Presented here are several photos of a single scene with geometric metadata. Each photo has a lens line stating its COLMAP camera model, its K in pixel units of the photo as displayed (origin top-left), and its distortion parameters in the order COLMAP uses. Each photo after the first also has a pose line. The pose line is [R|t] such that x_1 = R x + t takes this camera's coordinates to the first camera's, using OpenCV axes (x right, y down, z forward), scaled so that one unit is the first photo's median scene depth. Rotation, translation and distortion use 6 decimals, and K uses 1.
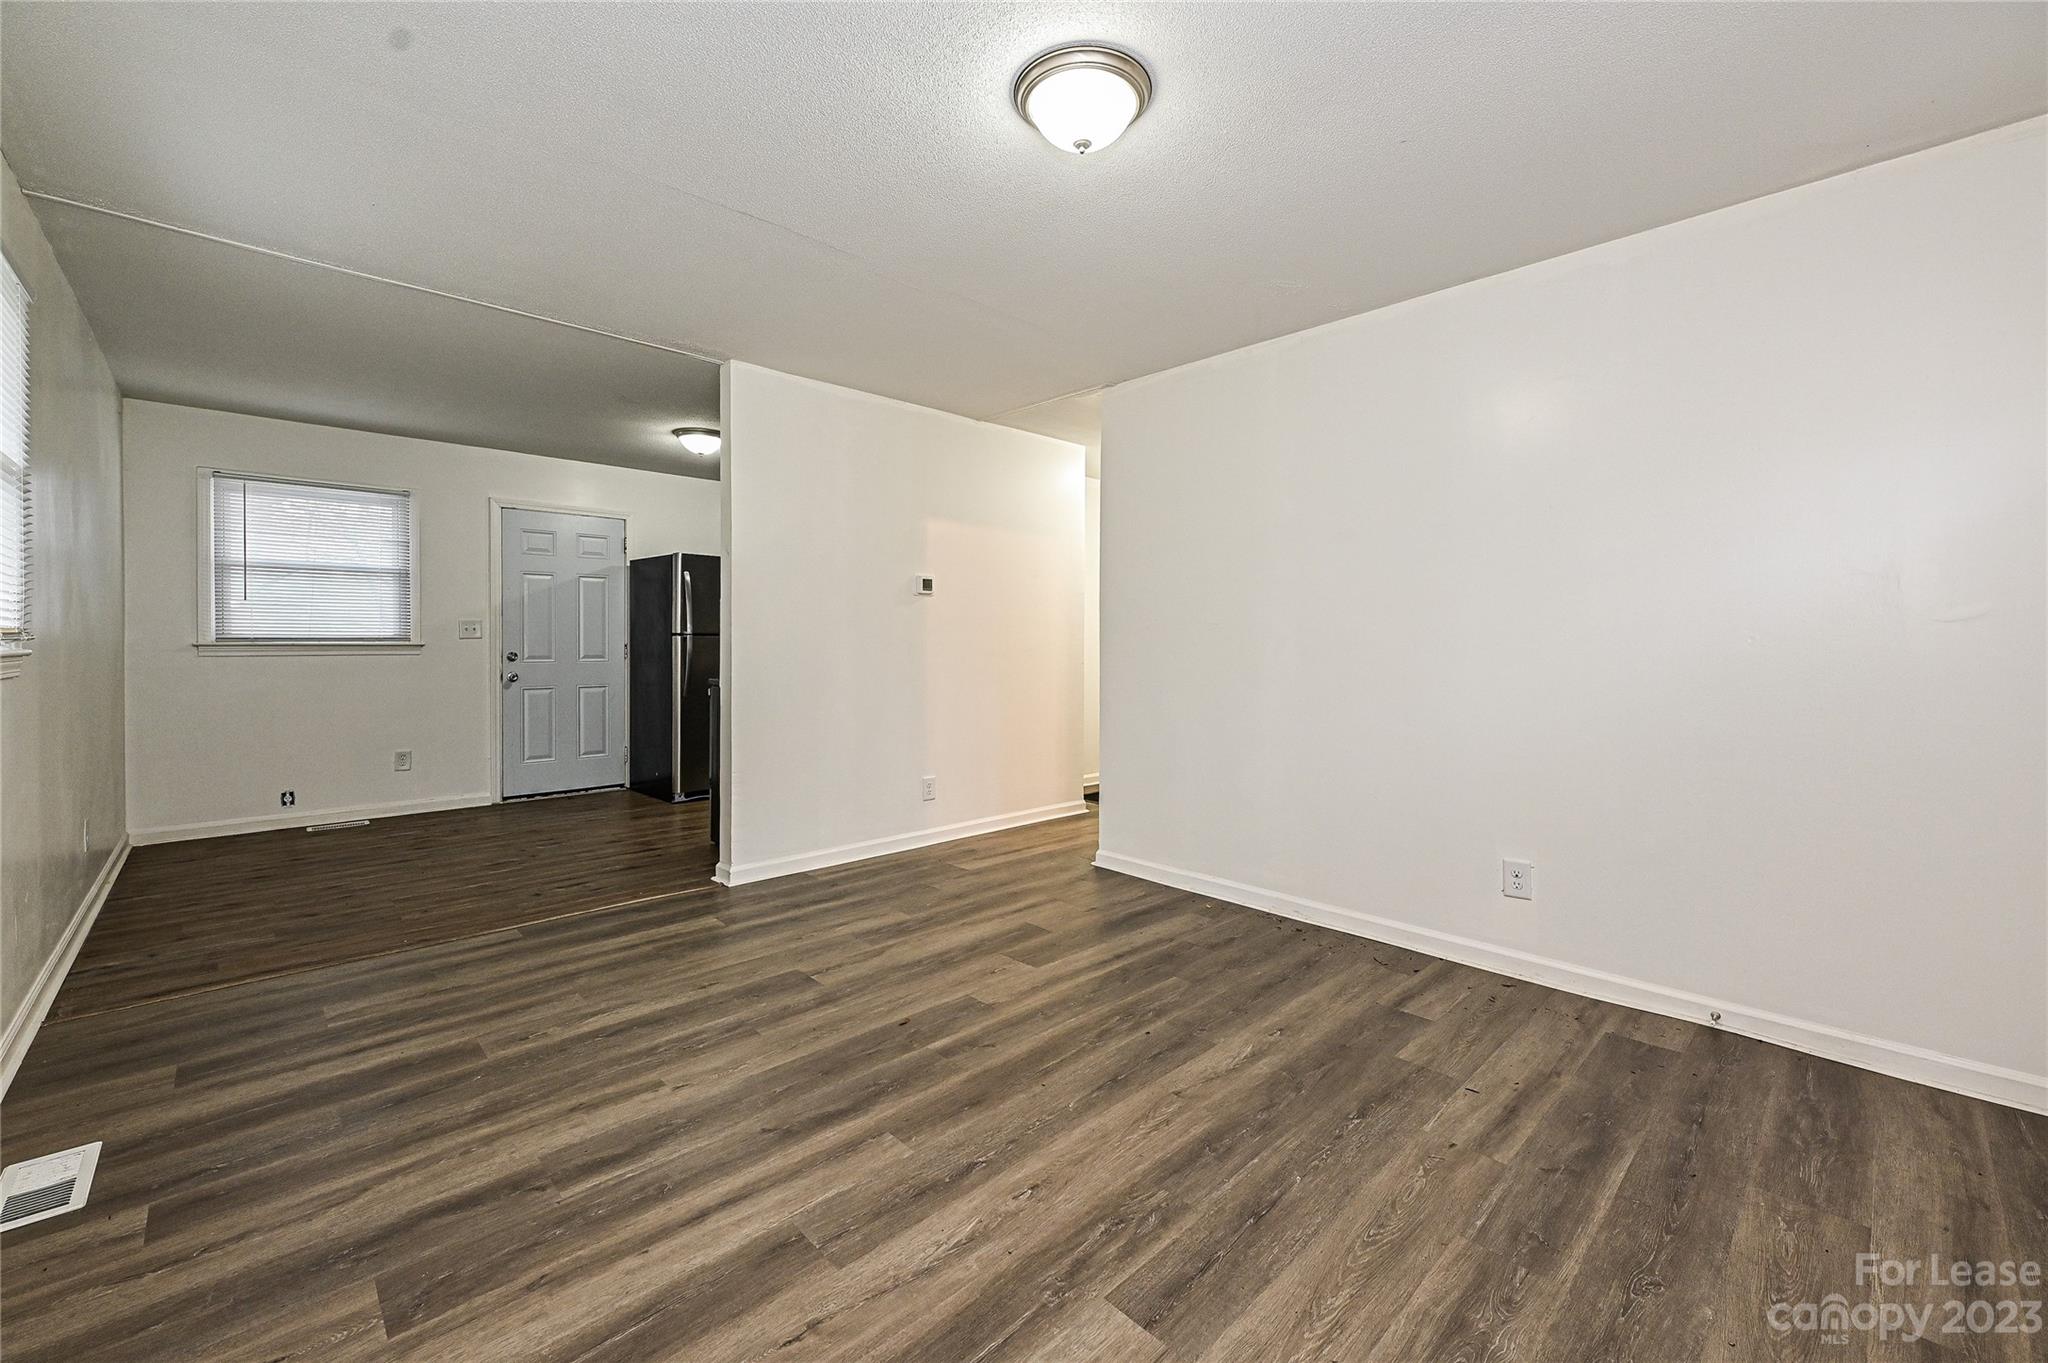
lens RADIAL K [[819.3, 0, 1008.1], [0, 819.3, 654.4], [0, 0, 1]] dist [-0.001138, -0.000504]
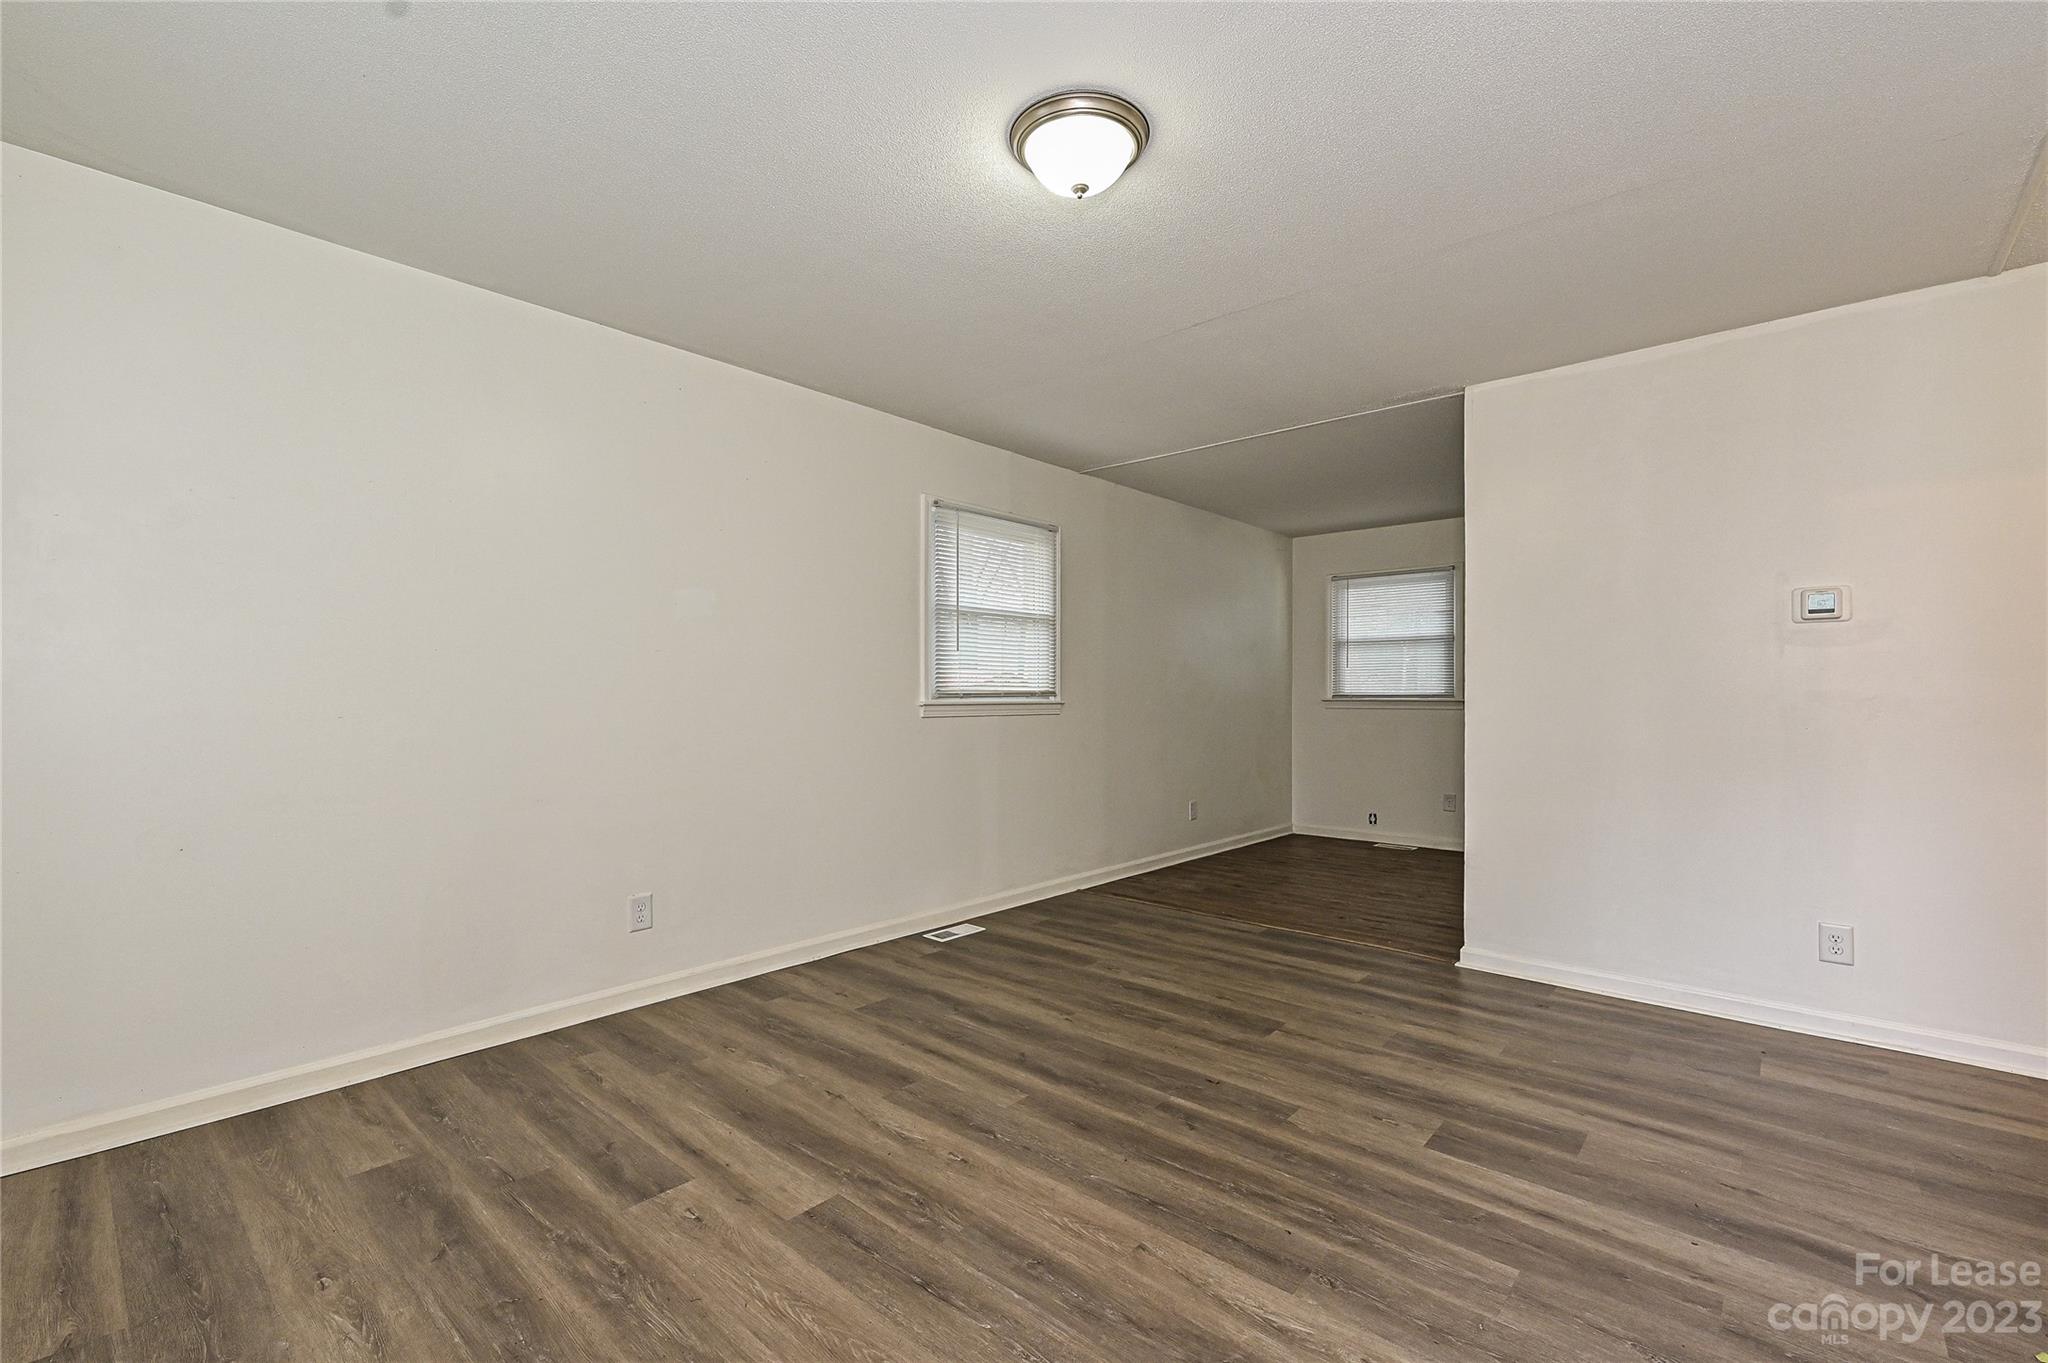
lens RADIAL K [[869.4, 0, 1043.5], [0, 869.4, 709.8], [0, 0, 1]] dist [0.000827, -0.000375]
pose [[0.104862, 0.012576, -0.994407, 0.767073], [-0.015954, 0.999813, 0.010962, -0.006747], [0.994359, 0.014715, 0.105043, 0.585194]]
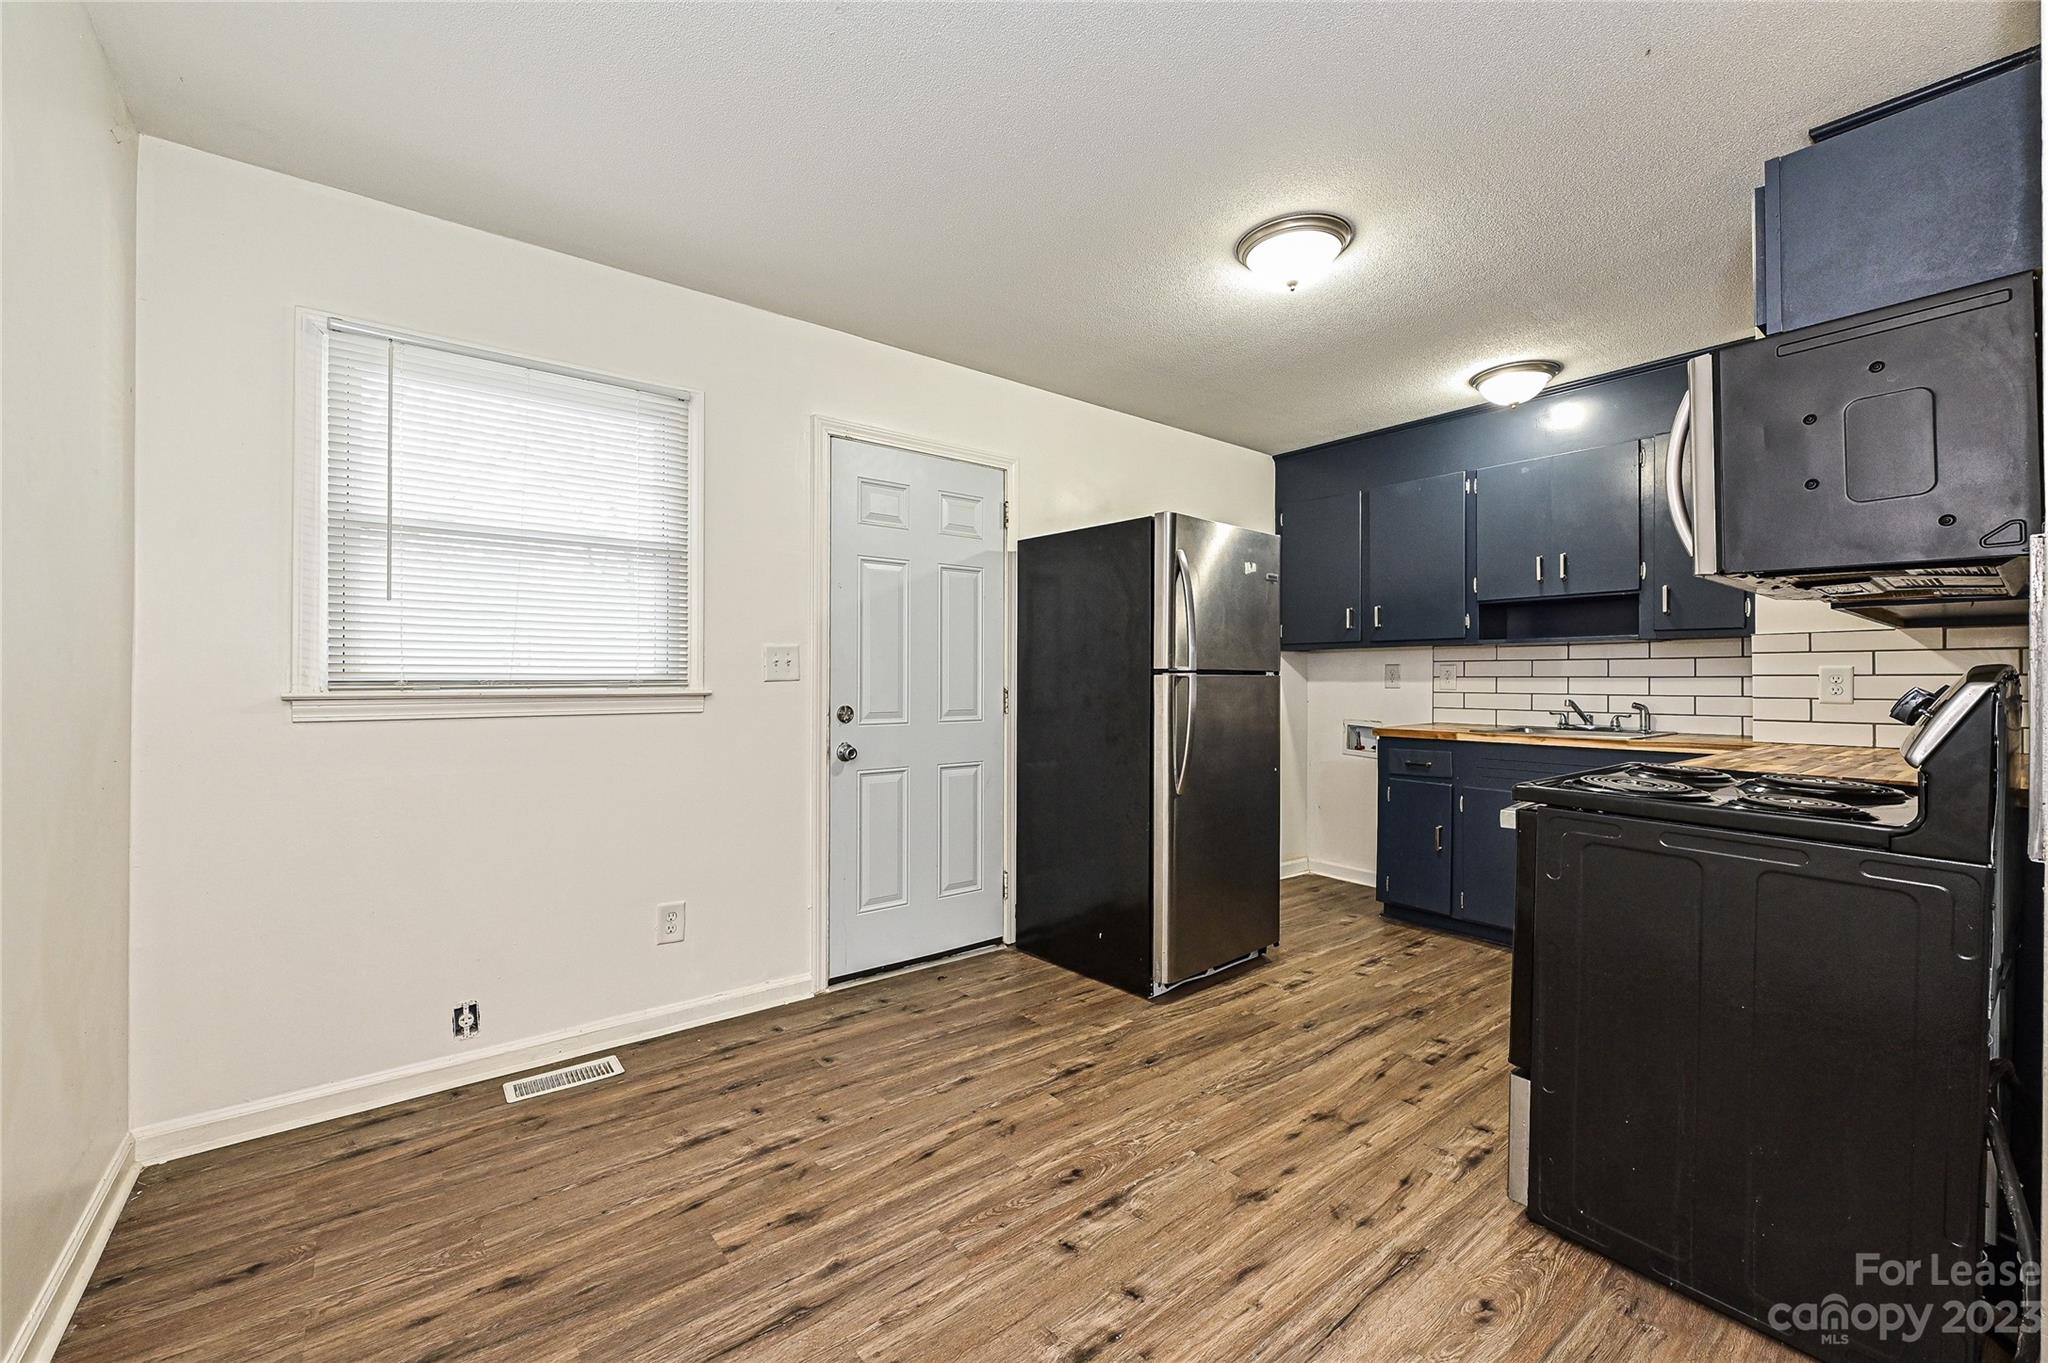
lens RADIAL K [[819.3, 0, 1009.0], [0, 819.3, 674.4], [0, 0, 1]] dist [-0.001138, -0.000504]
pose [[0.995559, -0.005016, -0.094010, -0.915590], [0.002979, 0.999758, -0.021799, -0.022705], [0.094096, 0.021422, 0.995333, 0.971008]]
